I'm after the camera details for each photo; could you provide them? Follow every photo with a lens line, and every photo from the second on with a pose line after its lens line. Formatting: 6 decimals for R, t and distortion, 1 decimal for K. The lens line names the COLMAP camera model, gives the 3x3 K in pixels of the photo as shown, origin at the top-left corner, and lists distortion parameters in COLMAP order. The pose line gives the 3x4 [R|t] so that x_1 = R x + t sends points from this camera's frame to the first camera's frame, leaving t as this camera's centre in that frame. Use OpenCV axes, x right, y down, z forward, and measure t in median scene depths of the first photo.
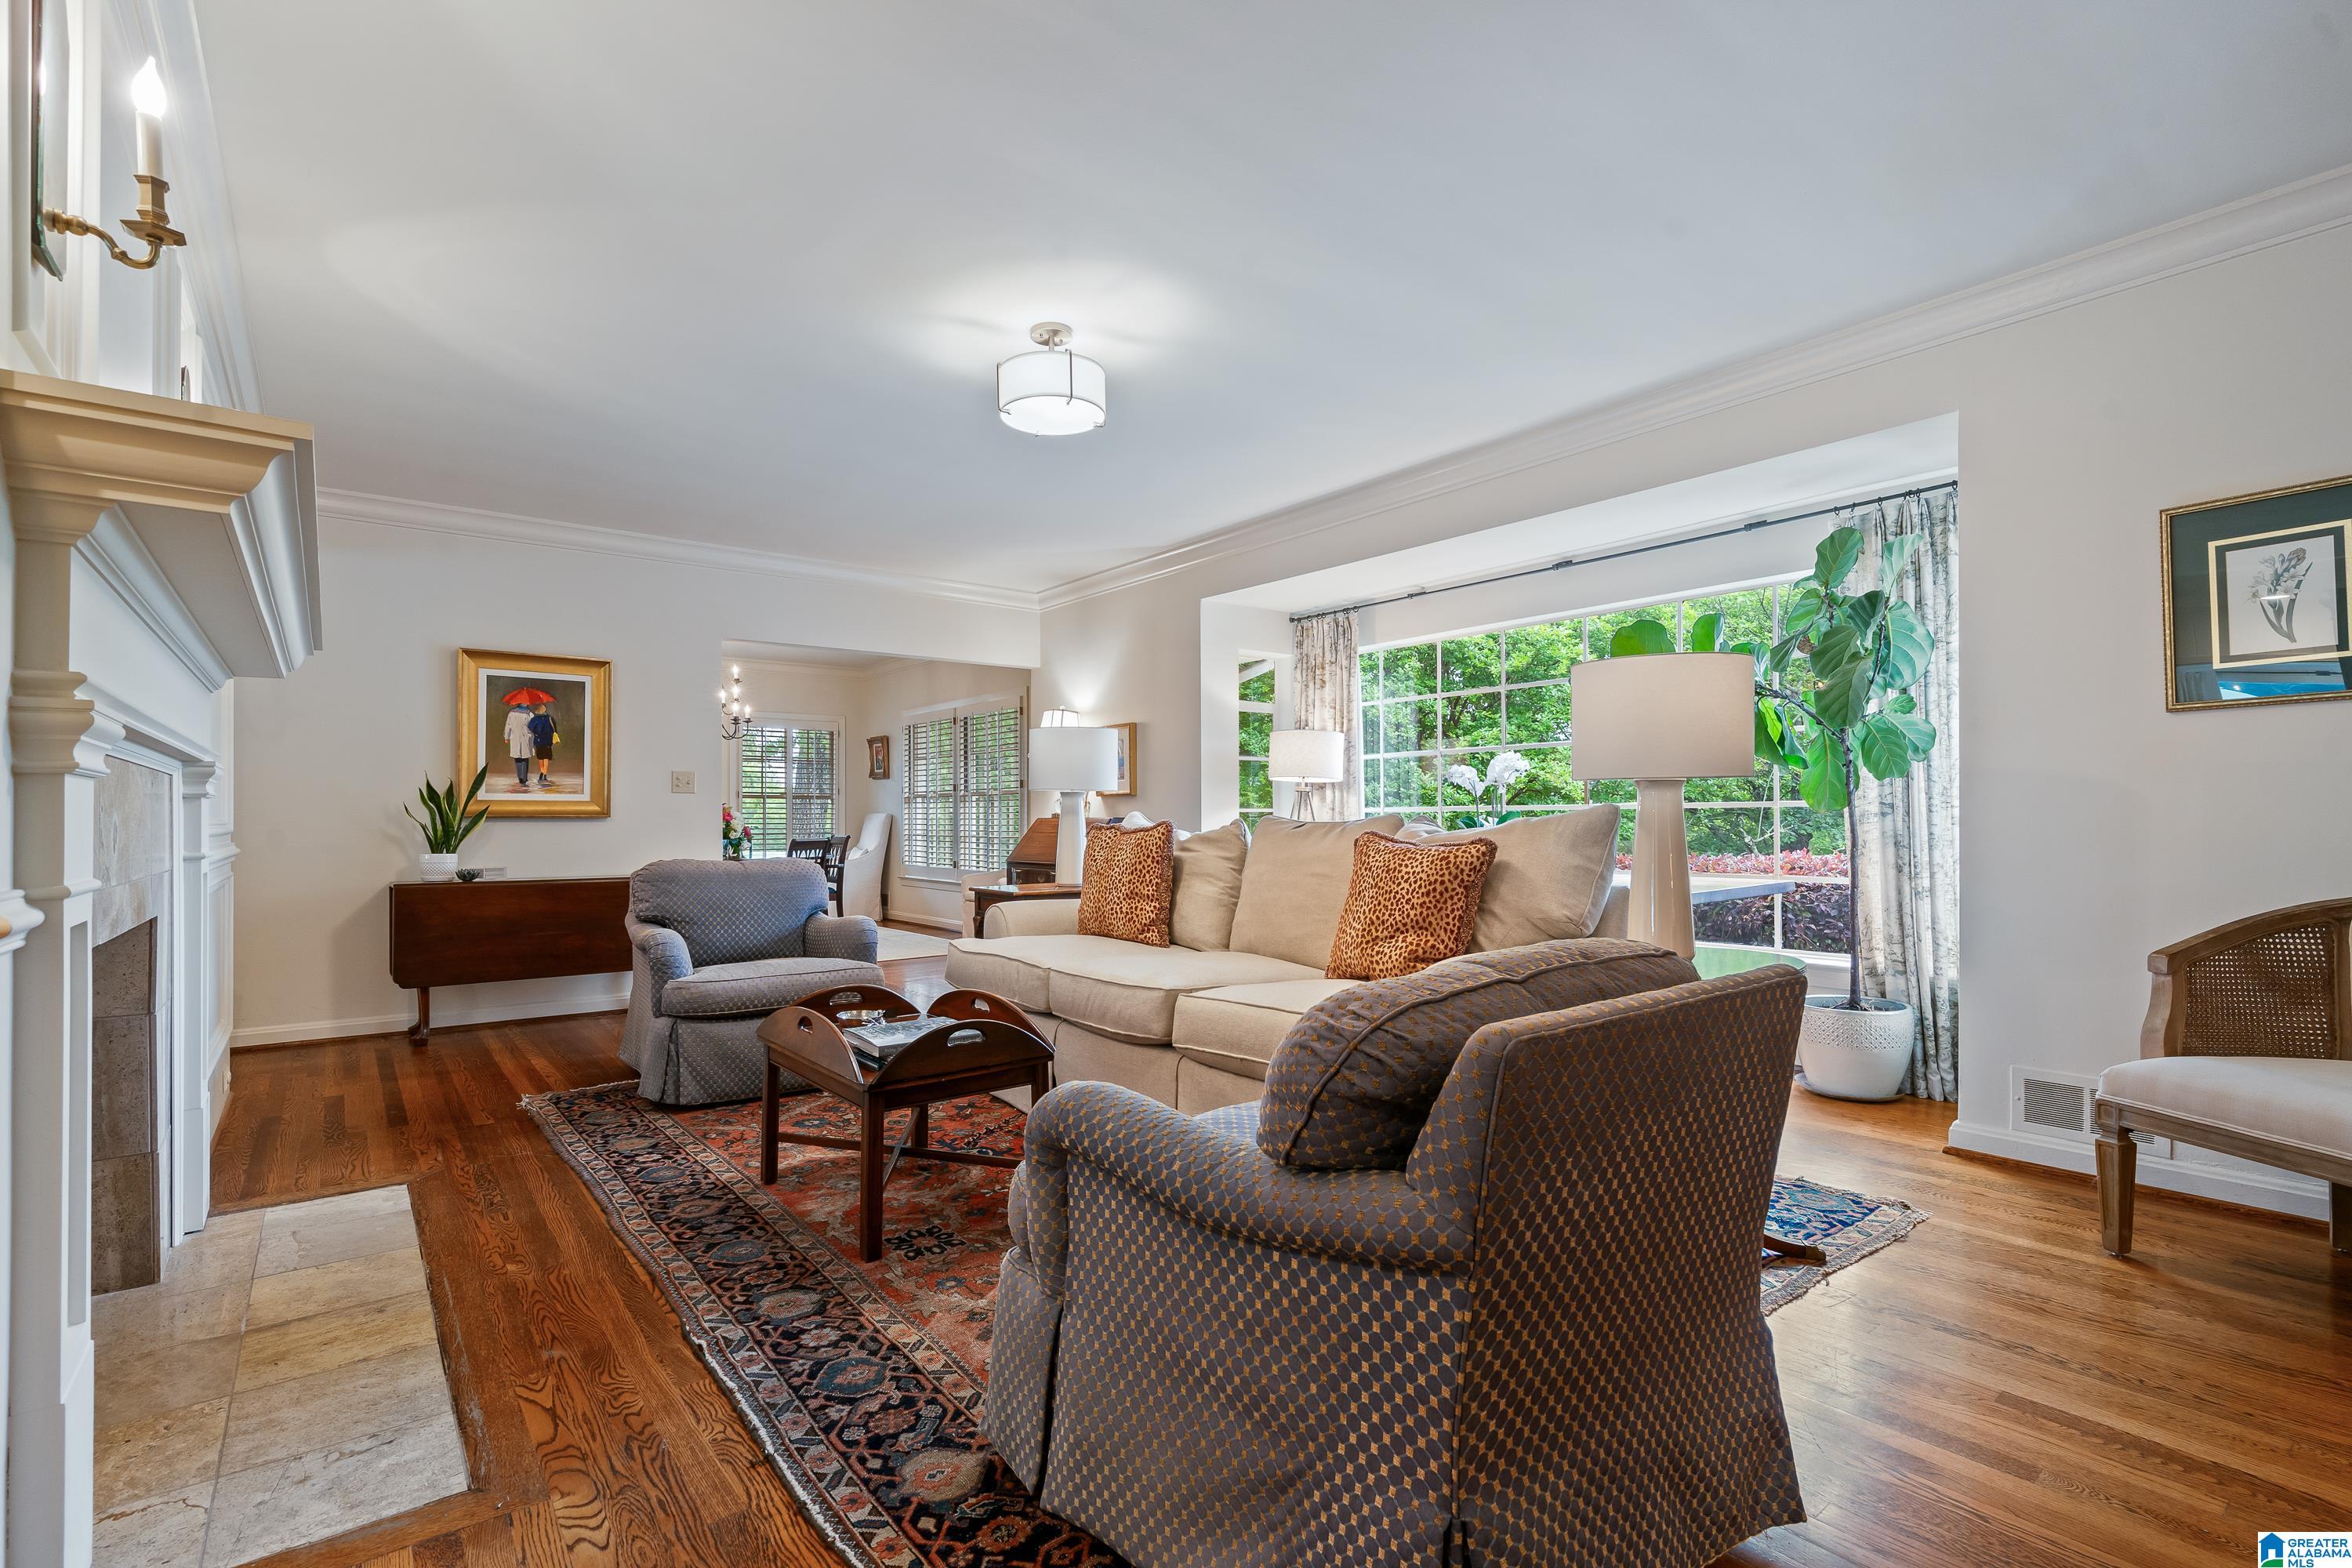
lens RADIAL K [[1072.4, 0, 1167.8], [0, 1072.4, 800.0], [0, 0, 1]] dist [-0.000145, 0.000270]
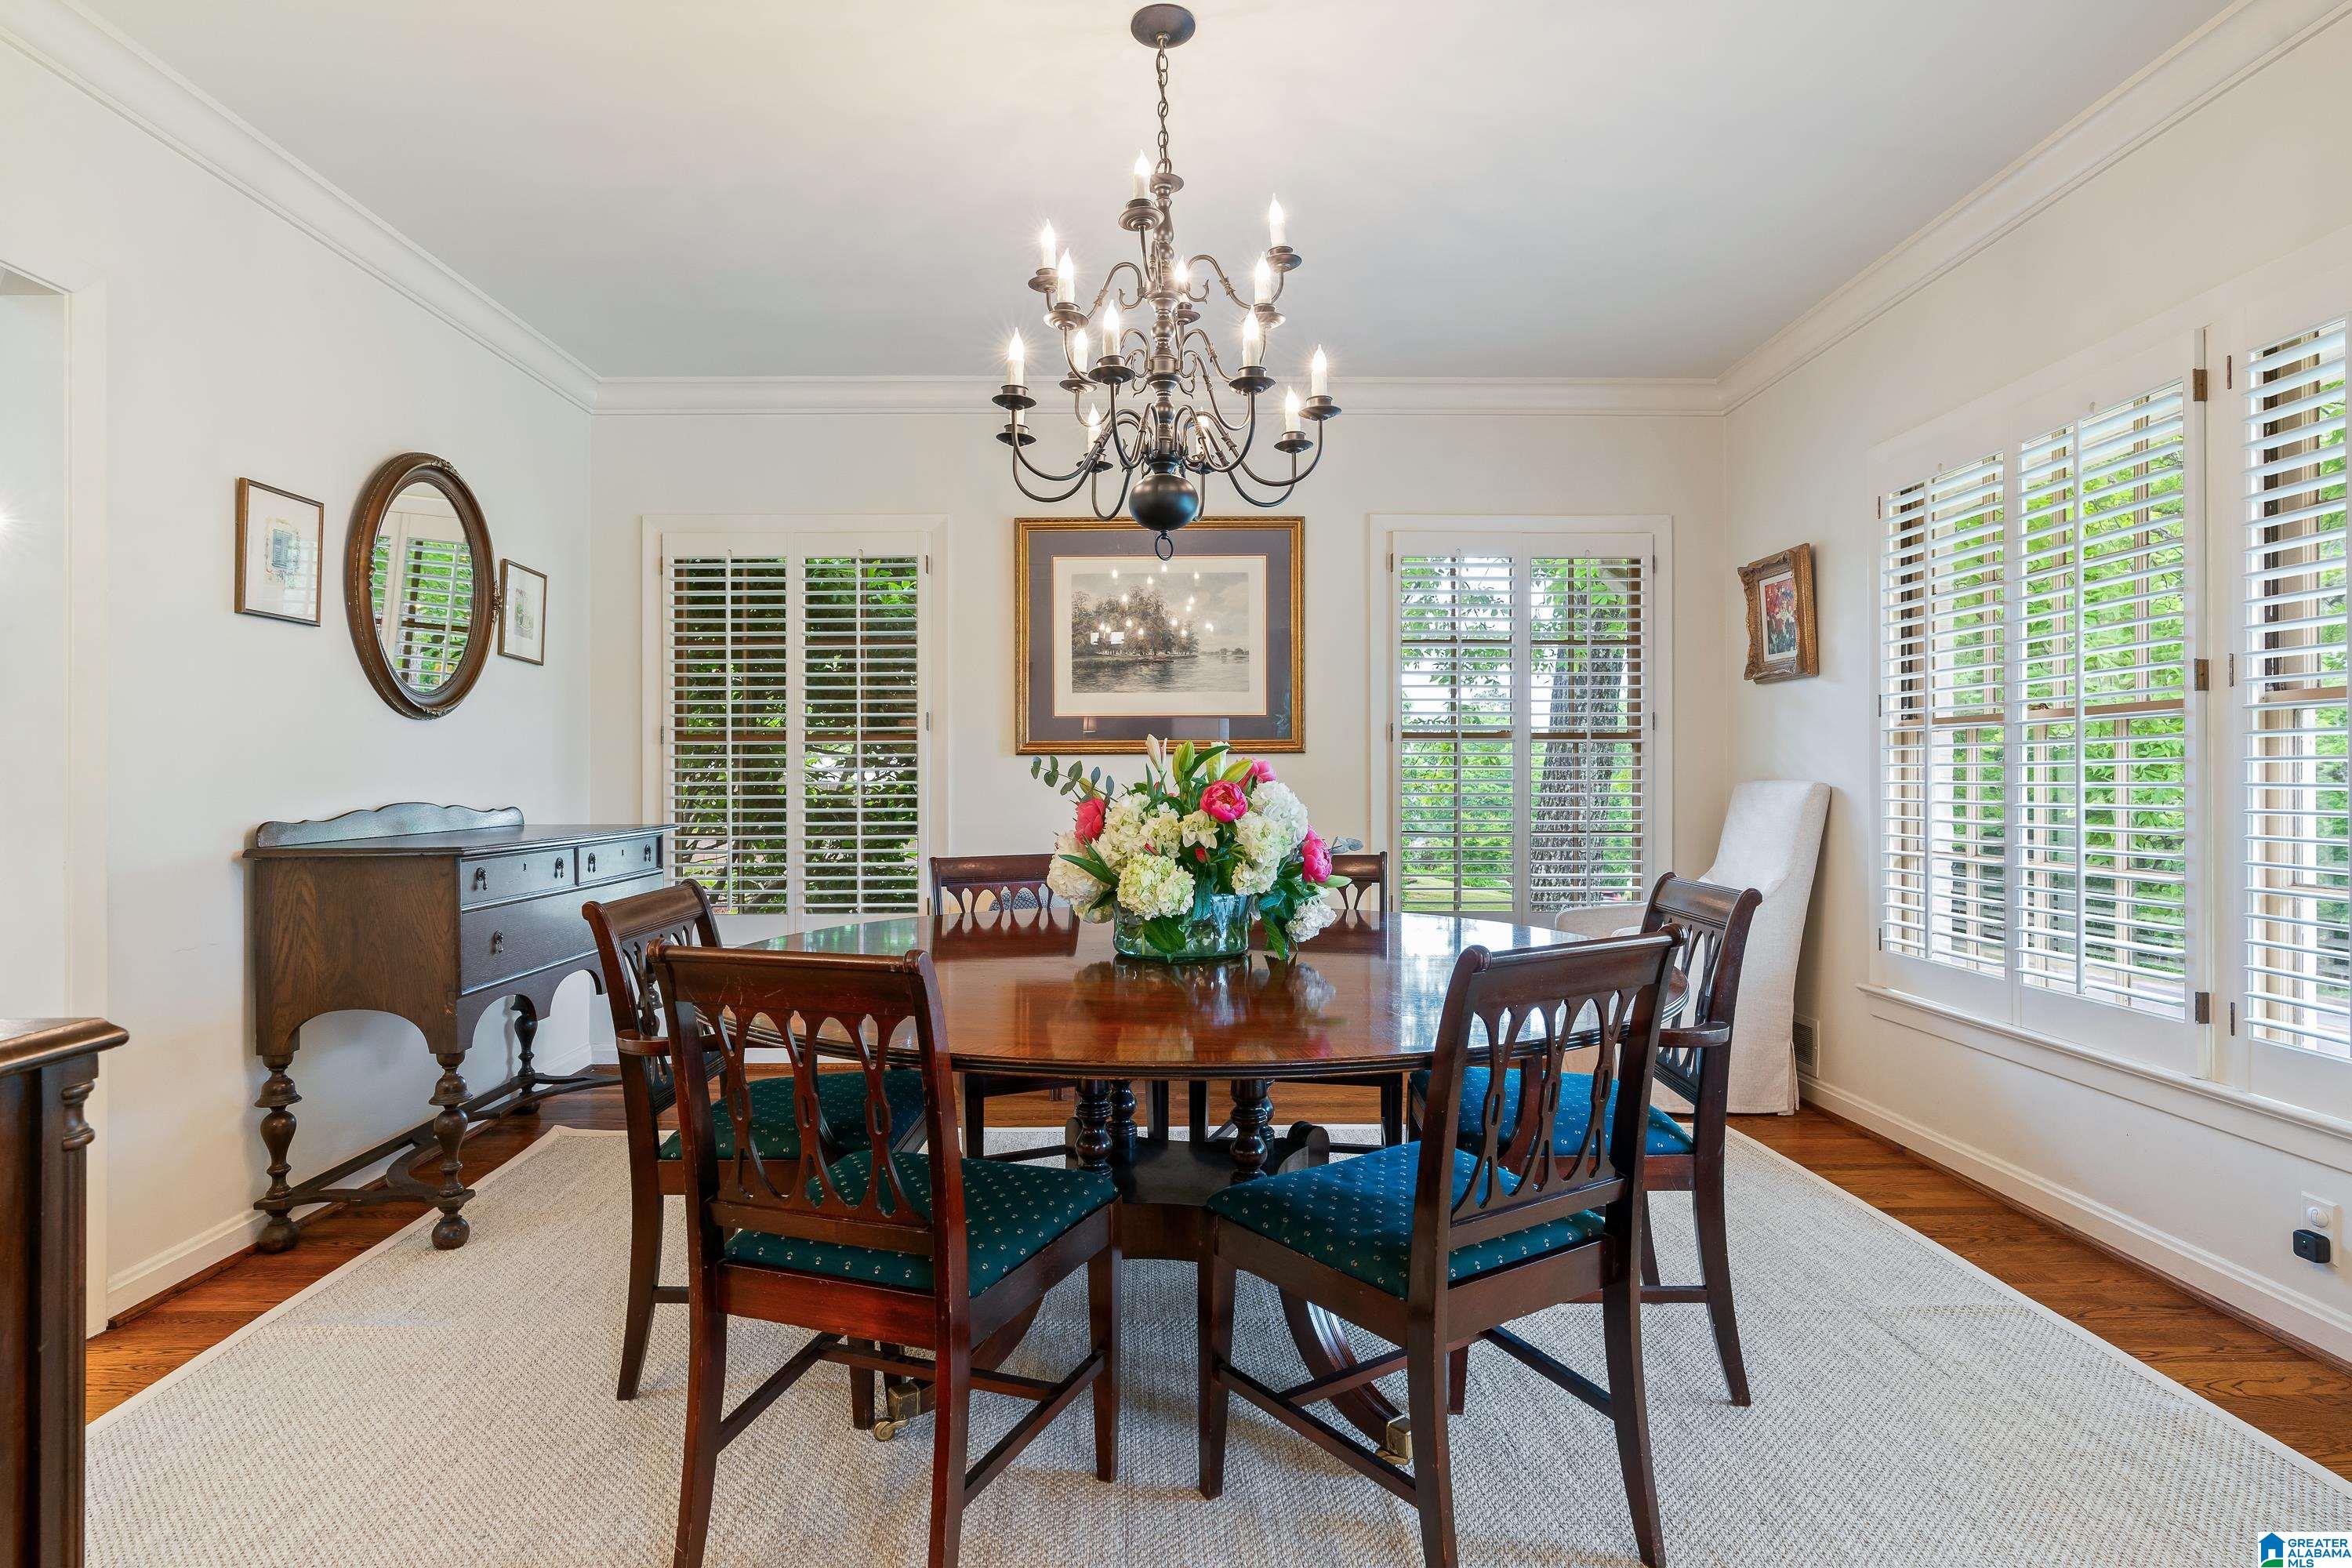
lens RADIAL K [[1205.3, 0, 1167.4], [0, 1205.3, 784.6], [0, 0, 1]] dist [0.005220, 0.000077]
pose [[0.793530, 0.006344, -0.608498, -0.375494], [0.007579, 0.999765, 0.020307, 0.008539], [0.608484, -0.020726, 0.793296, 1.139480]]
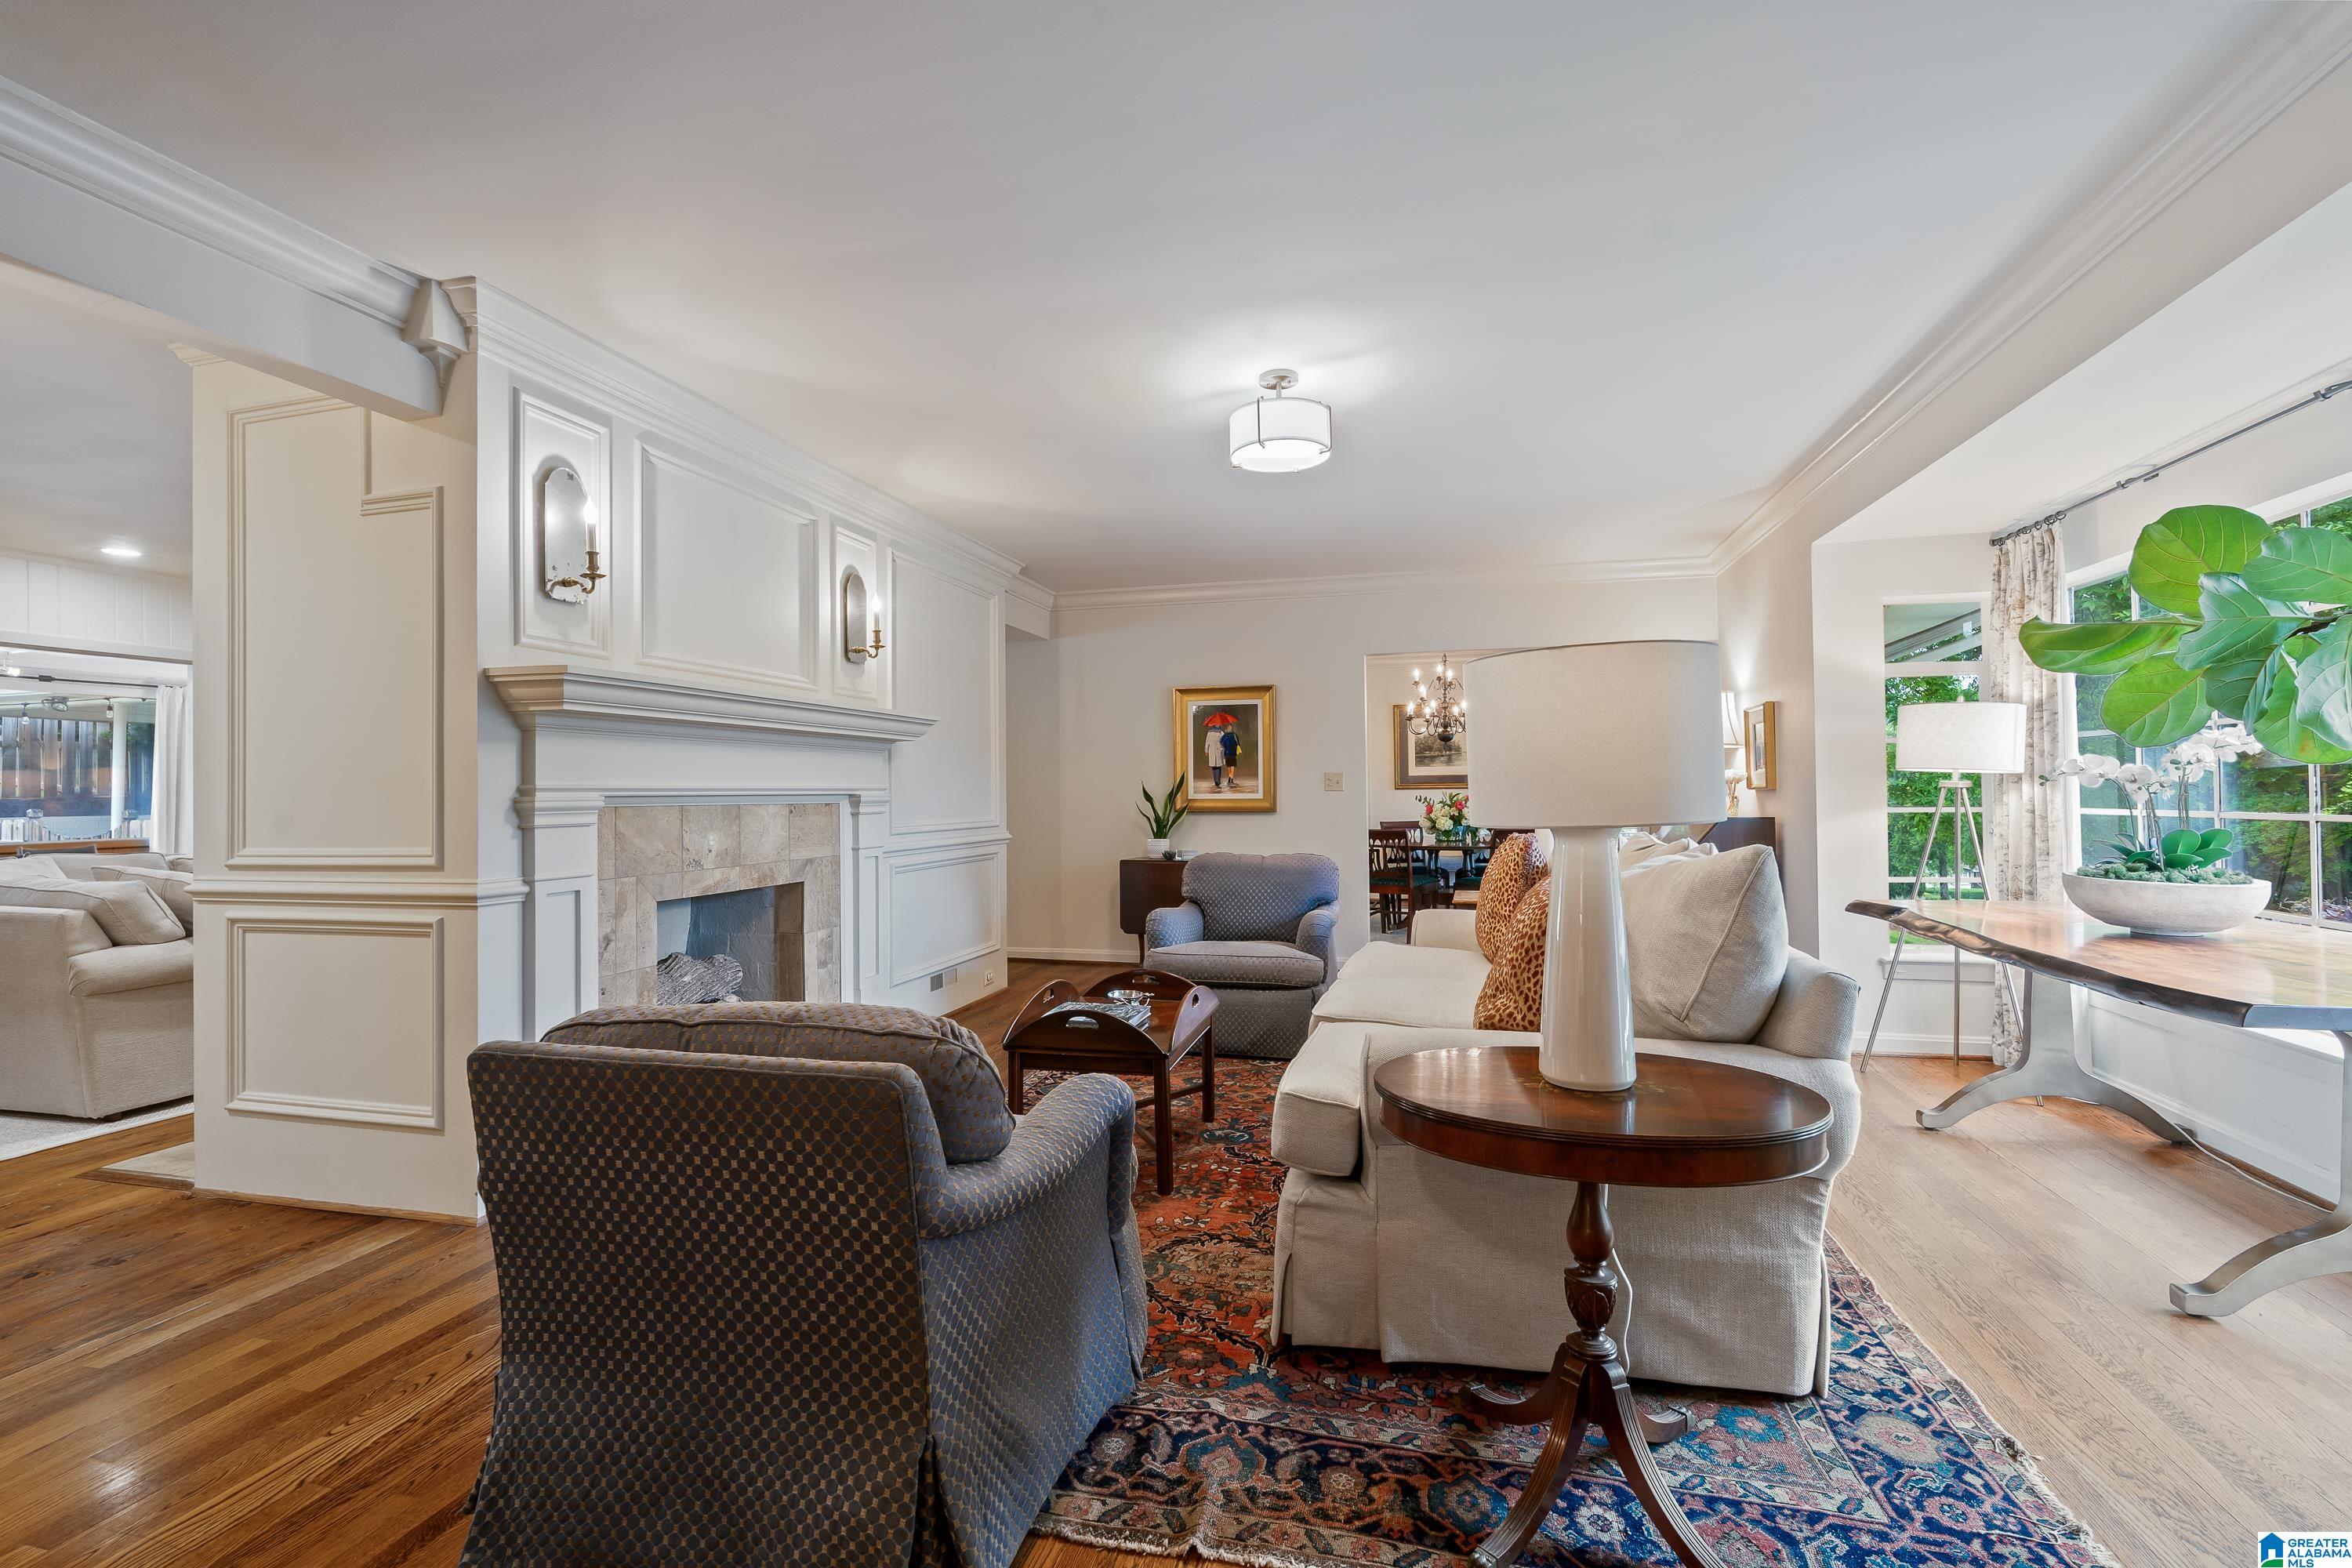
lens RADIAL K [[1070.1, 0, 1183.1], [0, 1070.1, 765.5], [0, 0, 1]] dist [-0.004171, 0.000303]
pose [[0.609920, -0.020386, -0.792201, 0.407863], [0.018459, 0.999763, -0.011516, -0.026087], [0.792248, -0.007599, 0.610152, 0.170172]]
